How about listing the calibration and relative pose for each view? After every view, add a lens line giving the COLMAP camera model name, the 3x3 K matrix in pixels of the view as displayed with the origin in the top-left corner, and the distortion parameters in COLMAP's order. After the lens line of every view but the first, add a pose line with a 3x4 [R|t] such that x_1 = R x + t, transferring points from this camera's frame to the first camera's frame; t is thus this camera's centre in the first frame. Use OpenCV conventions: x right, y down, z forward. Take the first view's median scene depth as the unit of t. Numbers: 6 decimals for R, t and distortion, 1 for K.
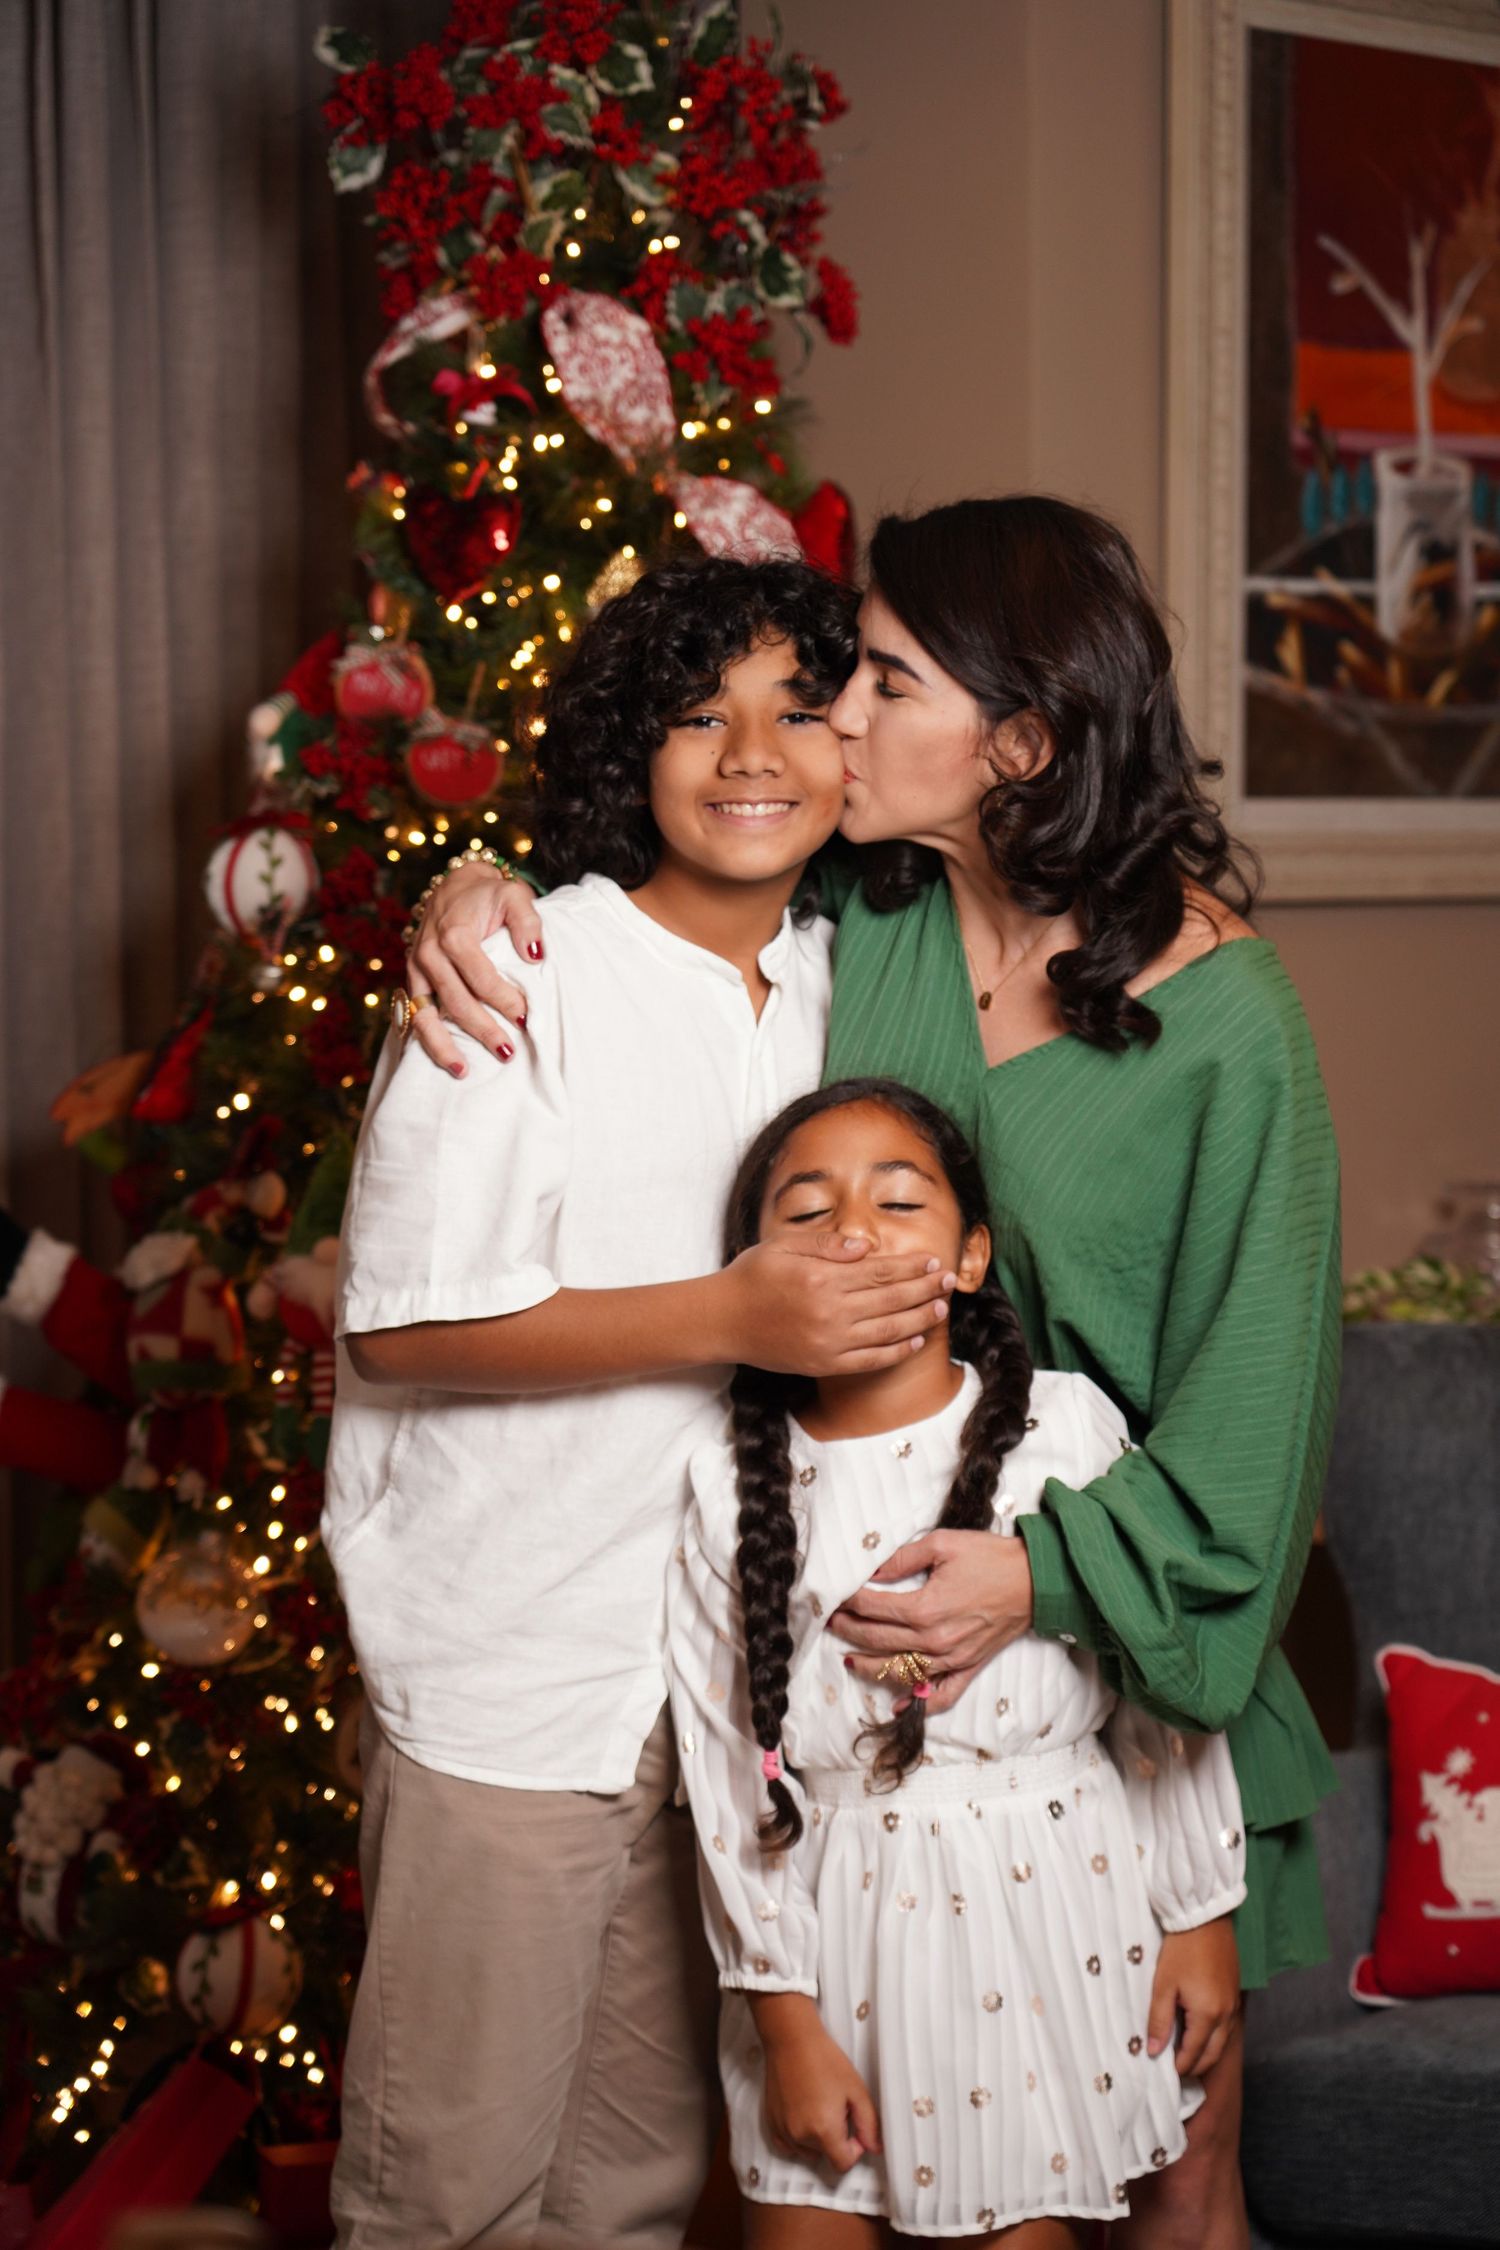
lens RADIAL K [[5812.5, 0, 747.8], [0, 5812.5, 919.4], [0, 0, 1]] dist [-0.060033, -0.166169]
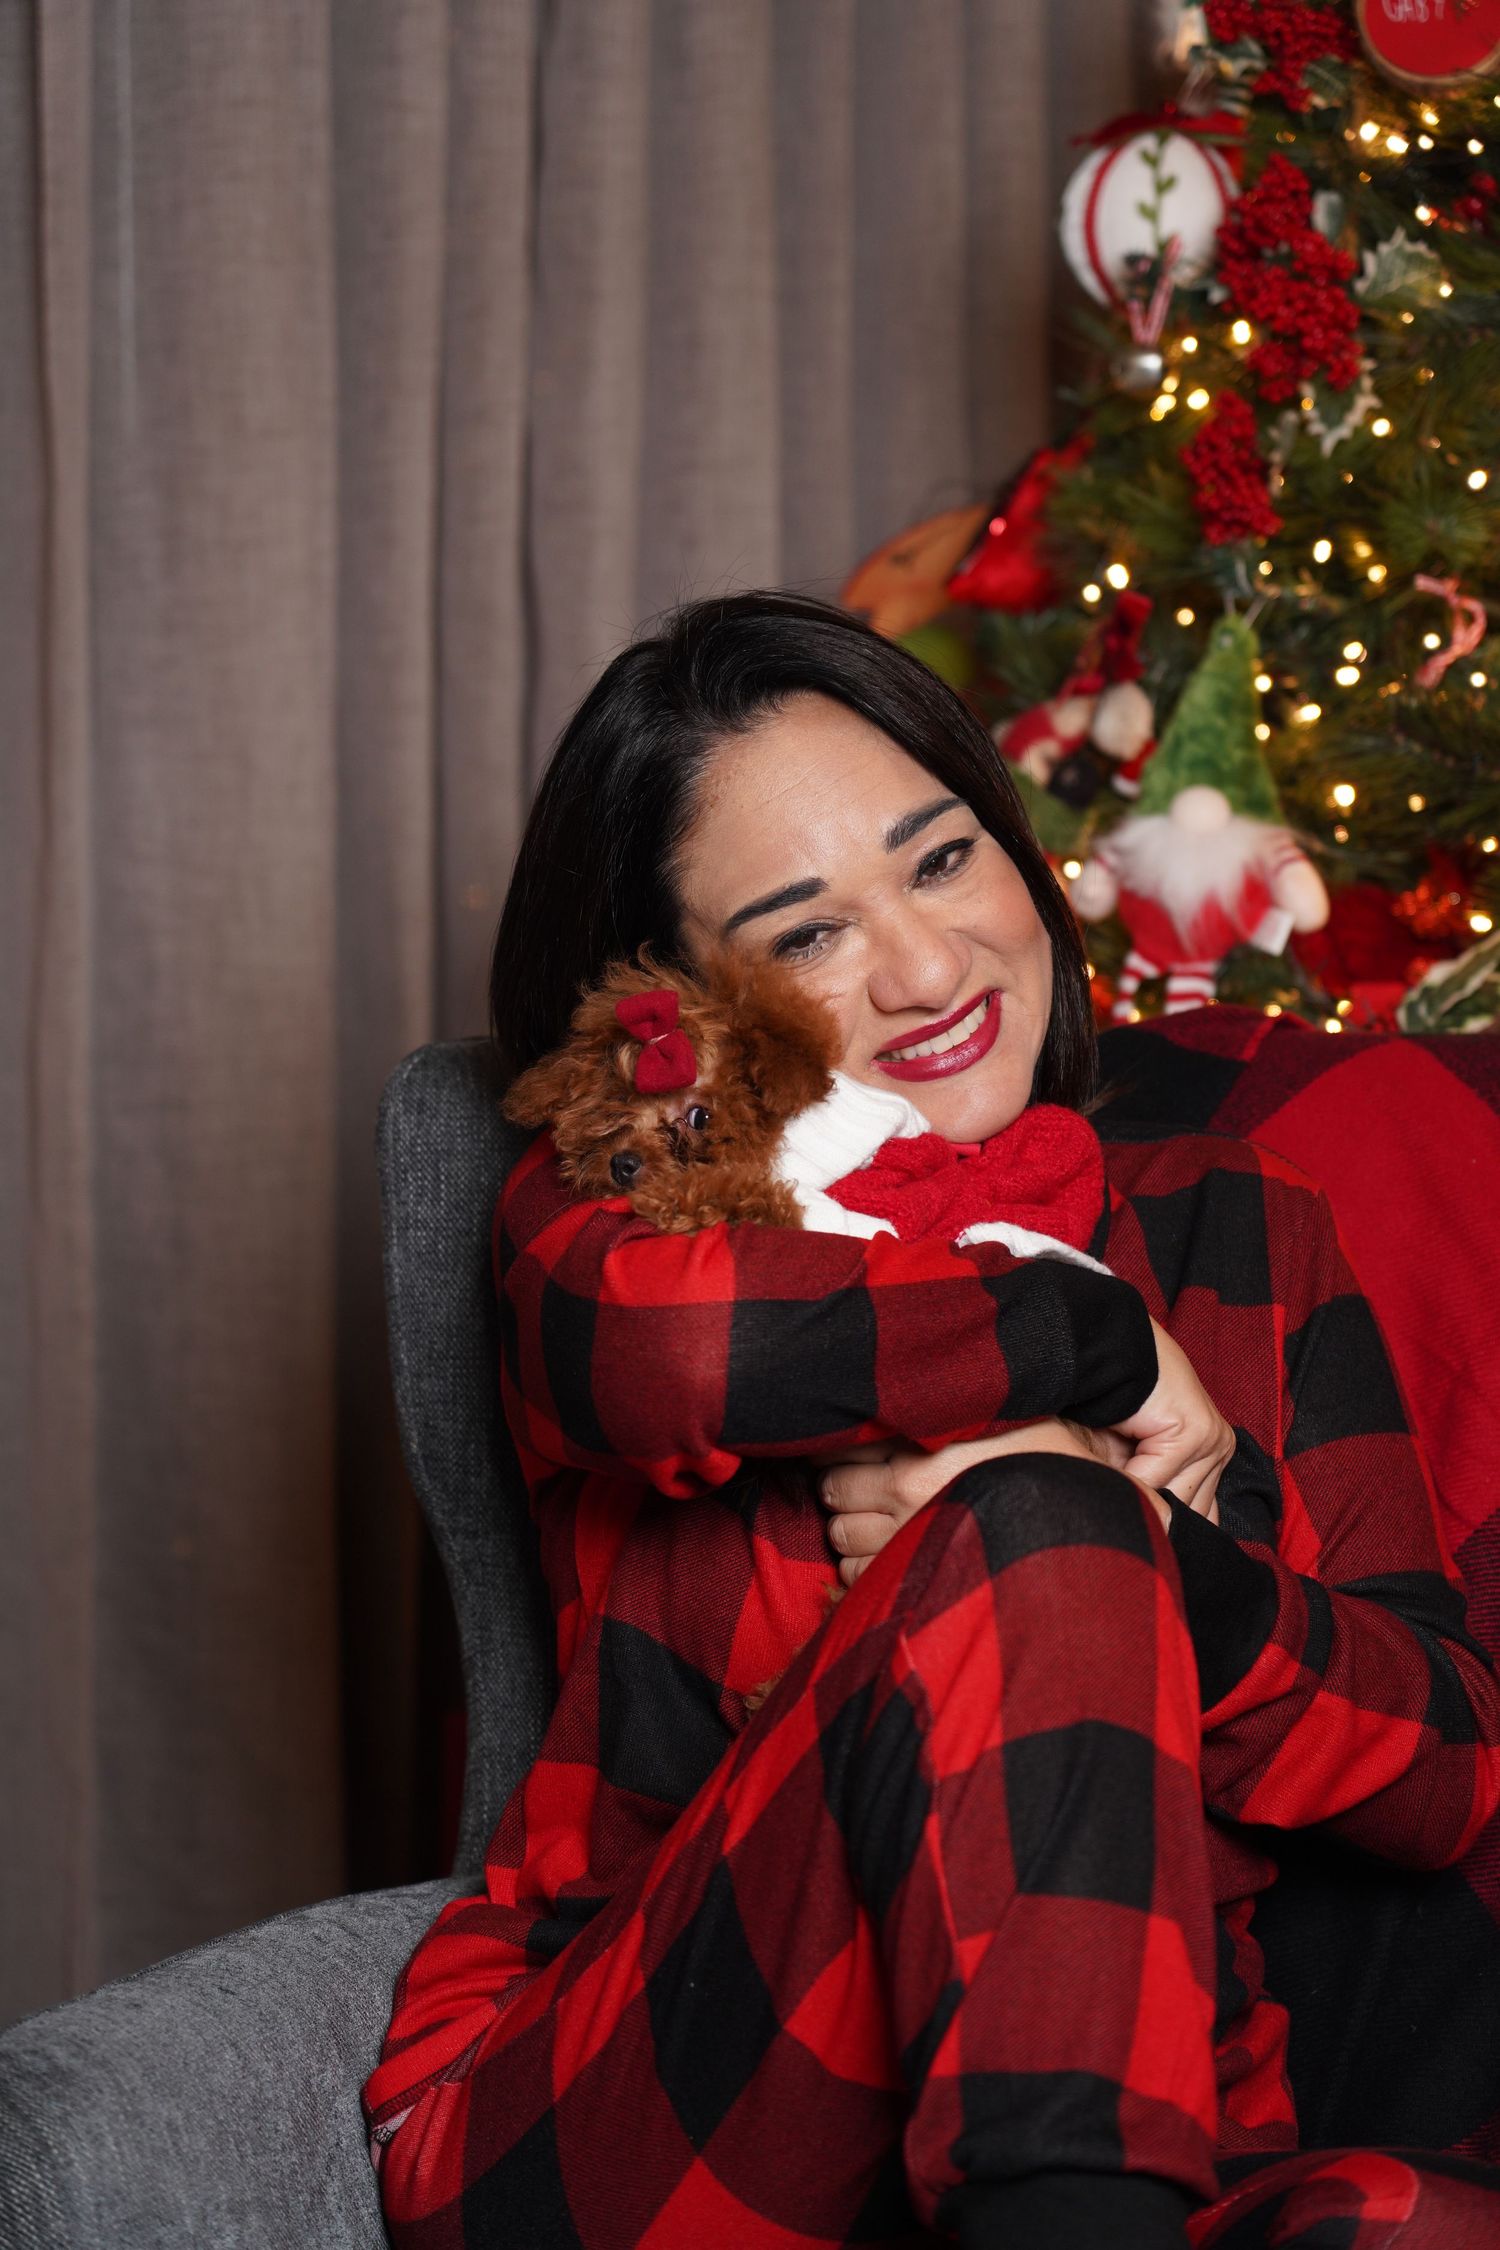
lens RADIAL K [[6334.3, 0, 750.0], [0, 6334.3, 1125.0], [0, 0, 1]] dist [-0.099714, 0.123834]
pose [[0.963885, 0.025809, -0.265066, 0.056488], [-0.001147, 0.995686, 0.092777, 0.027227], [0.266317, -0.089122, 0.959757, 0.333355]]
